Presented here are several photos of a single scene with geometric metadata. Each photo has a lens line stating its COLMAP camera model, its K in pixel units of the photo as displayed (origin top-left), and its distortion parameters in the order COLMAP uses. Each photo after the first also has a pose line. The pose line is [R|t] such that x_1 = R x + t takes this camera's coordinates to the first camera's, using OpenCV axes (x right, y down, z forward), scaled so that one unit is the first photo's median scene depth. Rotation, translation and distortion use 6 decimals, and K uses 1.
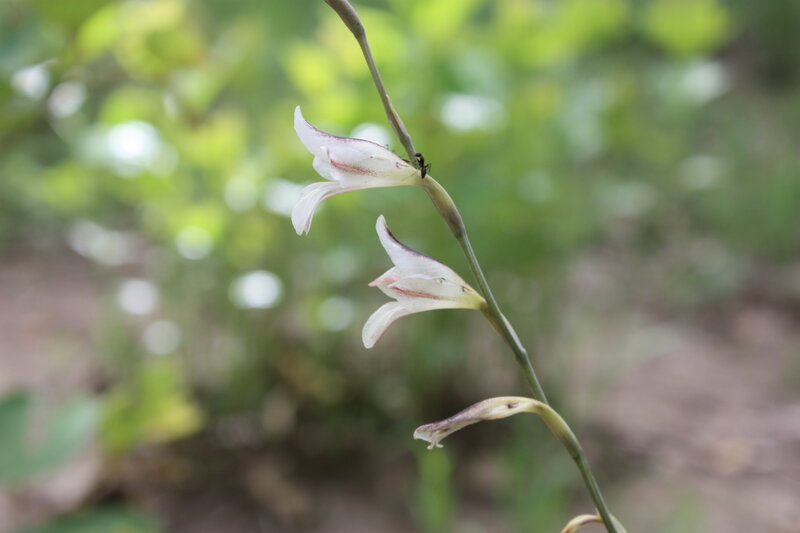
lens RADIAL K [[1834.9, 0, 400.0], [0, 1834.9, 266.5], [0, 0, 1]] dist [-0.004071, 0.005325]
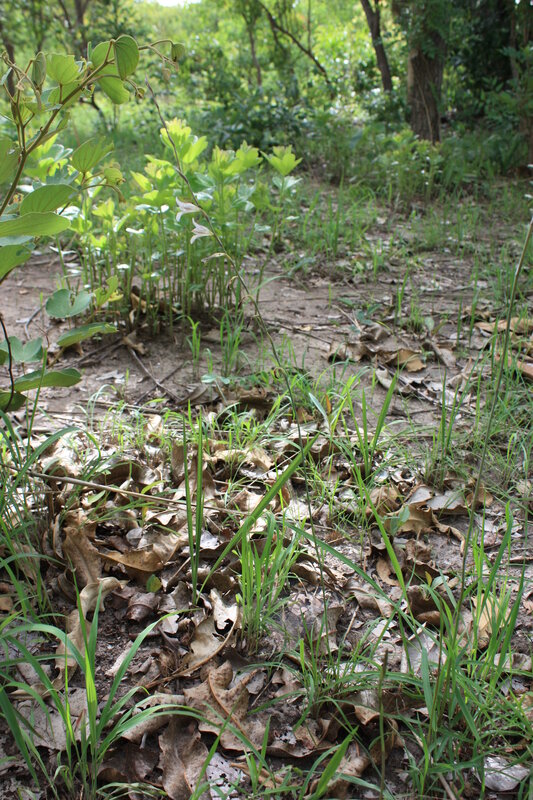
lens RADIAL K [[863.3, 0, 266.5], [0, 863.3, 400.0], [0, 0, 1]] dist [-0.003972, -0.001379]
pose [[0.993449, -0.033729, 0.109188, -0.016324], [0.017219, 0.988724, 0.148756, 0.022702], [-0.112975, -0.145901, 0.982827, -0.274579]]
